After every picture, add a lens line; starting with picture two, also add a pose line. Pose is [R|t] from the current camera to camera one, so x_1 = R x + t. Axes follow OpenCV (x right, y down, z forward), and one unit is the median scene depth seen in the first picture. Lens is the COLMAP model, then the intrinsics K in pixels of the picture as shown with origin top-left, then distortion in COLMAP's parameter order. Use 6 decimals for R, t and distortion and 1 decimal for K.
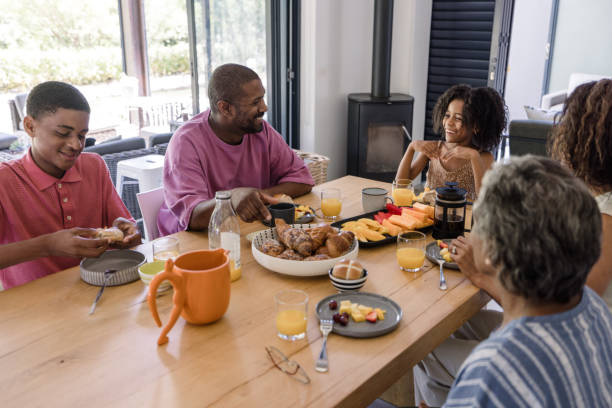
lens RADIAL K [[626.4, 0, 306.0], [0, 626.4, 204.0], [0, 0, 1]] dist [-0.000451, -0.000931]
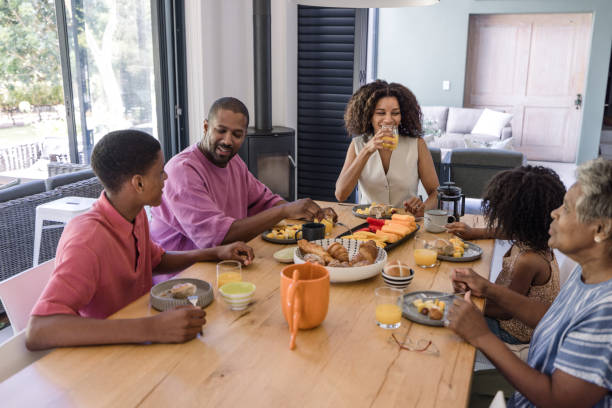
lens RADIAL K [[626.4, 0, 306.0], [0, 626.4, 204.0], [0, 0, 1]] dist [-0.000451, -0.000931]
pose [[0.934848, -0.076602, 0.346685, -0.245299], [0.095676, 0.994679, -0.038214, 0.005280], [-0.341913, 0.068894, 0.937203, -0.031956]]
